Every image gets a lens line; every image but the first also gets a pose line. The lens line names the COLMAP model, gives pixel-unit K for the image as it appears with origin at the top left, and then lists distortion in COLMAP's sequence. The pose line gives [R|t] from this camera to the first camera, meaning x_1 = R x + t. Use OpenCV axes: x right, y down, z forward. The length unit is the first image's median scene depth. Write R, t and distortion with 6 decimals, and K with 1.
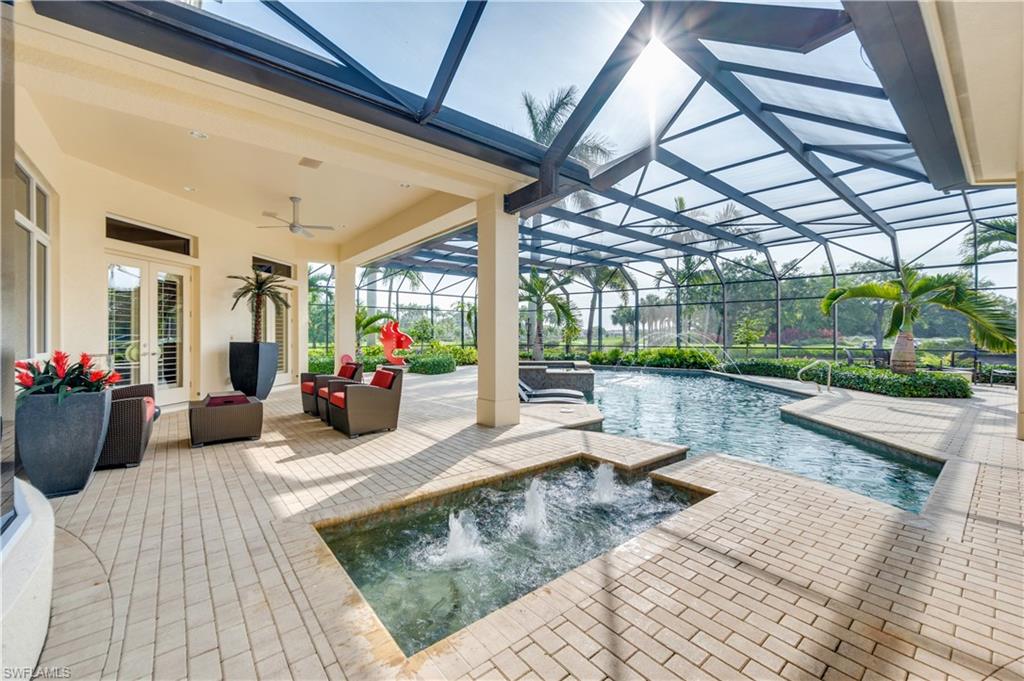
lens RADIAL K [[409.0, 0, 513.8], [0, 409.0, 337.3], [0, 0, 1]] dist [-0.000855, 0.000004]
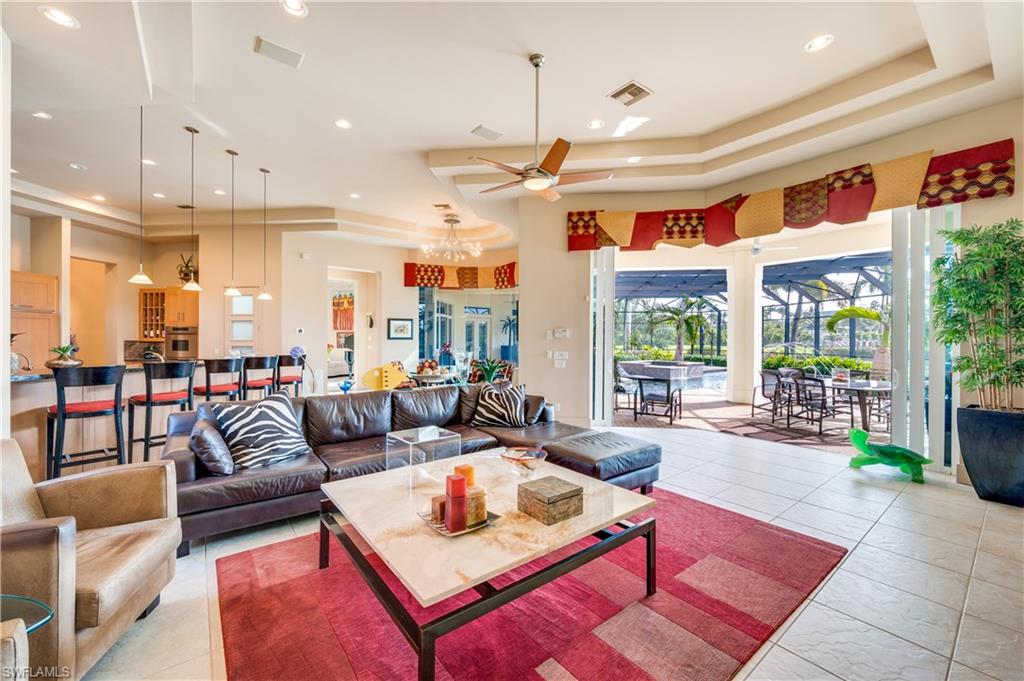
lens RADIAL K [[409.0, 0, 513.8], [0, 409.0, 337.3], [0, 0, 1]] dist [-0.000855, 0.000004]
pose [[0.688605, 0.001984, -0.725134, 0.607952], [-0.008759, 0.999946, -0.005582, -0.014570], [0.725084, 0.010195, 0.688585, -0.357067]]
